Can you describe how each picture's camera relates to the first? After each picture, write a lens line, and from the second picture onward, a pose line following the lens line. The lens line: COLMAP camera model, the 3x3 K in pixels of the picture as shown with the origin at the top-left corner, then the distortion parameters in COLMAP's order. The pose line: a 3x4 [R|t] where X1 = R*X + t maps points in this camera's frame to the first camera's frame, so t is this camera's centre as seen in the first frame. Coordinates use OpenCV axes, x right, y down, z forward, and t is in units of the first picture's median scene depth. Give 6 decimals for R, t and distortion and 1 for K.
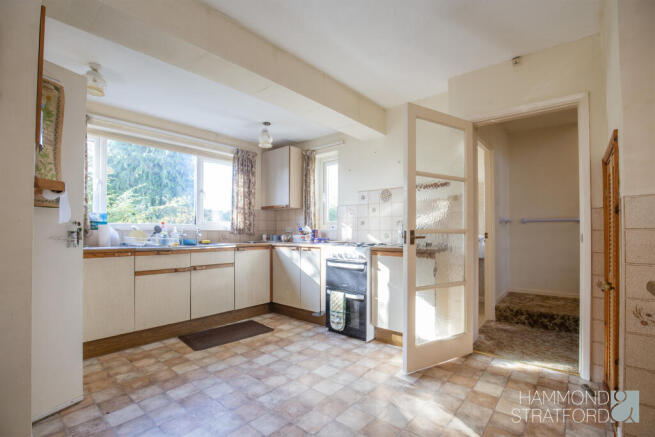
lens RADIAL K [[302.4, 0, 328.2], [0, 302.4, 228.7], [0, 0, 1]] dist [-0.000731, -0.000096]
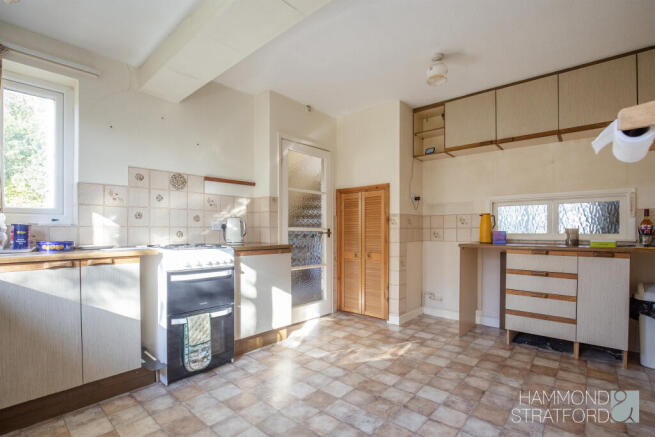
lens RADIAL K [[315.1, 0, 327.9], [0, 315.1, 228.3], [0, 0, 1]] dist [-0.001556, -0.000331]
pose [[0.017628, 0.003386, 0.999839, -0.713873], [-0.012334, 0.999919, -0.003169, 0.007689], [-0.999769, -0.012276, 0.017668, 0.715736]]
